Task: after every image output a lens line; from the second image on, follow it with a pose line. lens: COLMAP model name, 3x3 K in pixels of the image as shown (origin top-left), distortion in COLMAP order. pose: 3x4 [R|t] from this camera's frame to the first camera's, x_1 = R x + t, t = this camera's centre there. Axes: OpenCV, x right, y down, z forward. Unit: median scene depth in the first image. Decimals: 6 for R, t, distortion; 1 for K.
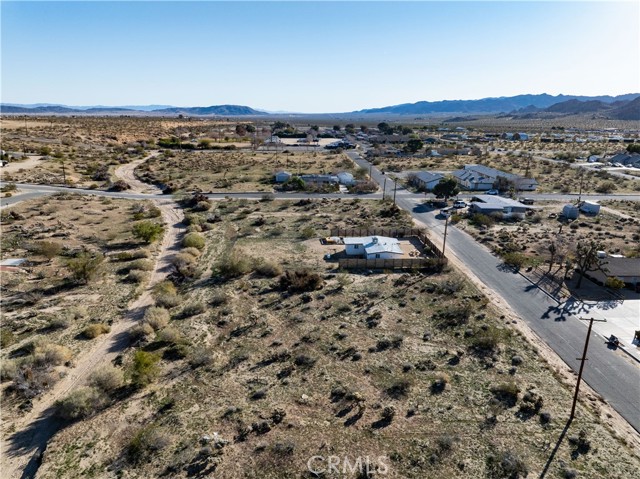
lens RADIAL K [[450.4, 0, 321.3], [0, 450.4, 242.0], [0, 0, 1]] dist [-0.038678, 0.003373]
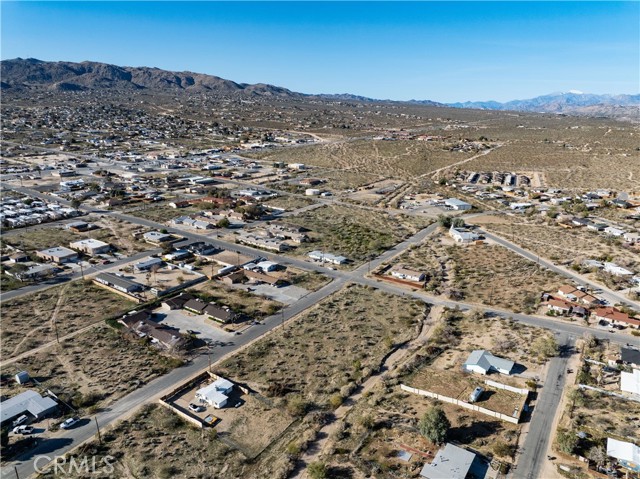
lens RADIAL K [[450.4, 0, 321.3], [0, 450.4, 242.0], [0, 0, 1]] dist [-0.038678, 0.003373]
pose [[-0.809158, -0.206486, 0.550116, -1.393460], [0.123550, 0.855503, 0.502842, -1.751230], [-0.574455, 0.474845, -0.666726, 2.221220]]
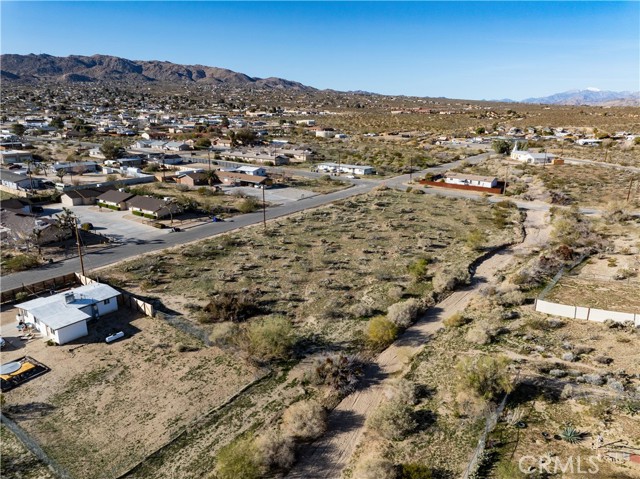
lens RADIAL K [[450.4, 0, 321.3], [0, 450.4, 242.0], [0, 0, 1]] dist [-0.038678, 0.003373]
pose [[-0.792983, -0.208902, 0.572309, -0.723417], [0.134769, 0.855958, 0.499172, -0.475577], [-0.594151, 0.472965, -0.650606, 1.573742]]
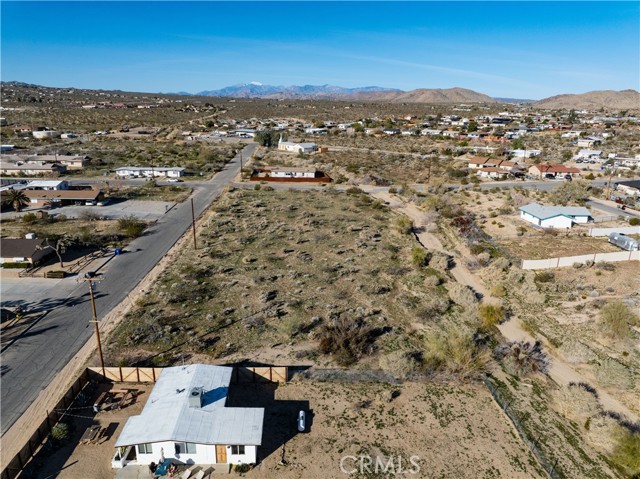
lens RADIAL K [[450.4, 0, 321.3], [0, 450.4, 242.0], [0, 0, 1]] dist [-0.038678, 0.003373]
pose [[-0.998839, -0.041528, -0.024413, 0.021713], [-0.048133, 0.839949, 0.540527, -0.500982], [-0.001942, 0.541074, -0.840972, 1.730155]]
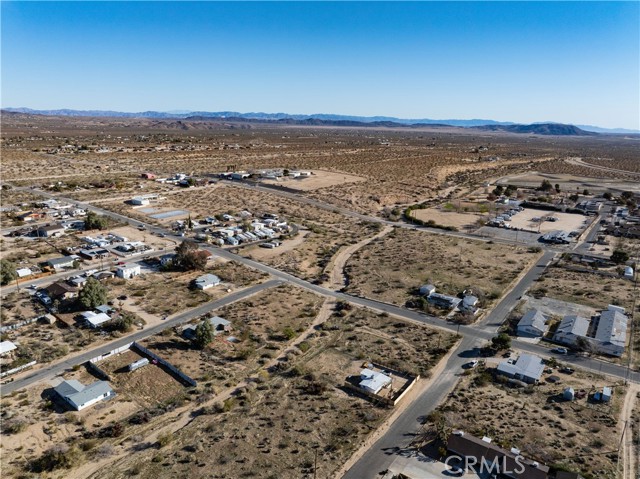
lens RADIAL K [[450.4, 0, 321.3], [0, 450.4, 242.0], [0, 0, 1]] dist [-0.038678, 0.003373]
pose [[0.785609, 0.164543, -0.596442, 1.312411], [-0.181526, 0.982864, 0.032049, -0.778123], [0.591495, 0.083091, 0.802016, -0.905405]]
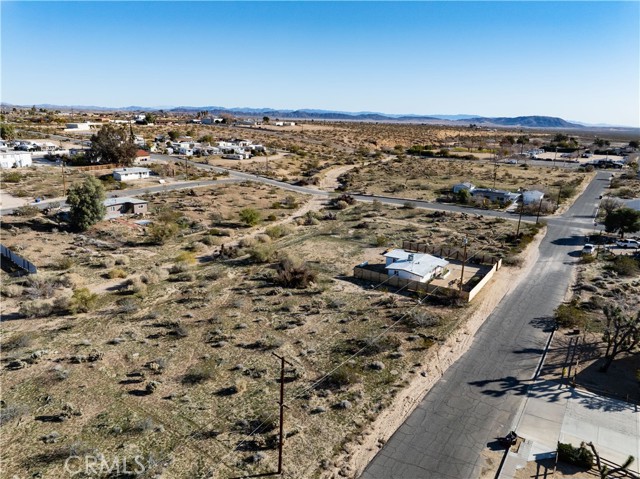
lens RADIAL K [[450.4, 0, 321.3], [0, 450.4, 242.0], [0, 0, 1]] dist [-0.038678, 0.003373]
pose [[0.803389, 0.162374, -0.572888, 0.655910], [-0.173989, 0.984128, 0.034939, -0.046276], [0.569468, 0.071607, 0.818888, 0.207036]]
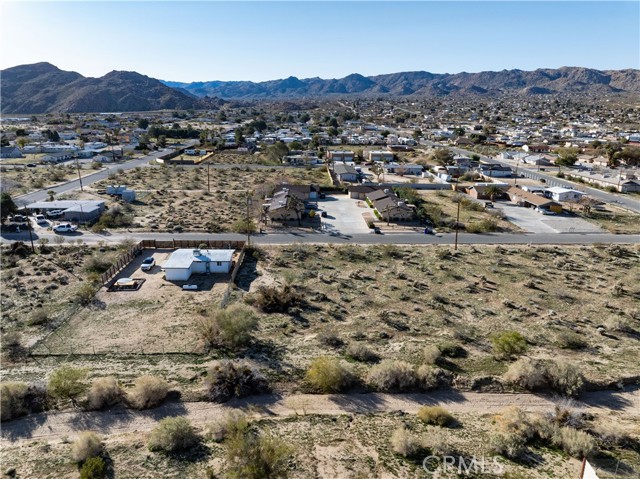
lens RADIAL K [[450.4, 0, 321.3], [0, 450.4, 242.0], [0, 0, 1]] dist [-0.038678, 0.003373]
pose [[0.005904, -0.297883, 0.954584, -0.991036], [0.265264, 0.920868, 0.285721, -0.290003], [-0.964158, 0.251530, 0.084454, 0.914001]]
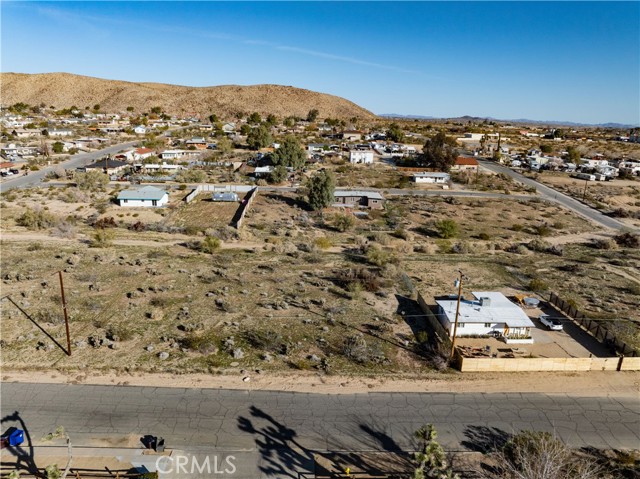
lens RADIAL K [[450.4, 0, 321.3], [0, 450.4, 242.0], [0, 0, 1]] dist [-0.038678, 0.003373]
pose [[-0.018075, 0.246782, -0.968903, 1.032232], [-0.304281, 0.921737, 0.240445, -0.239123], [0.952411, 0.299165, 0.058431, 0.937570]]
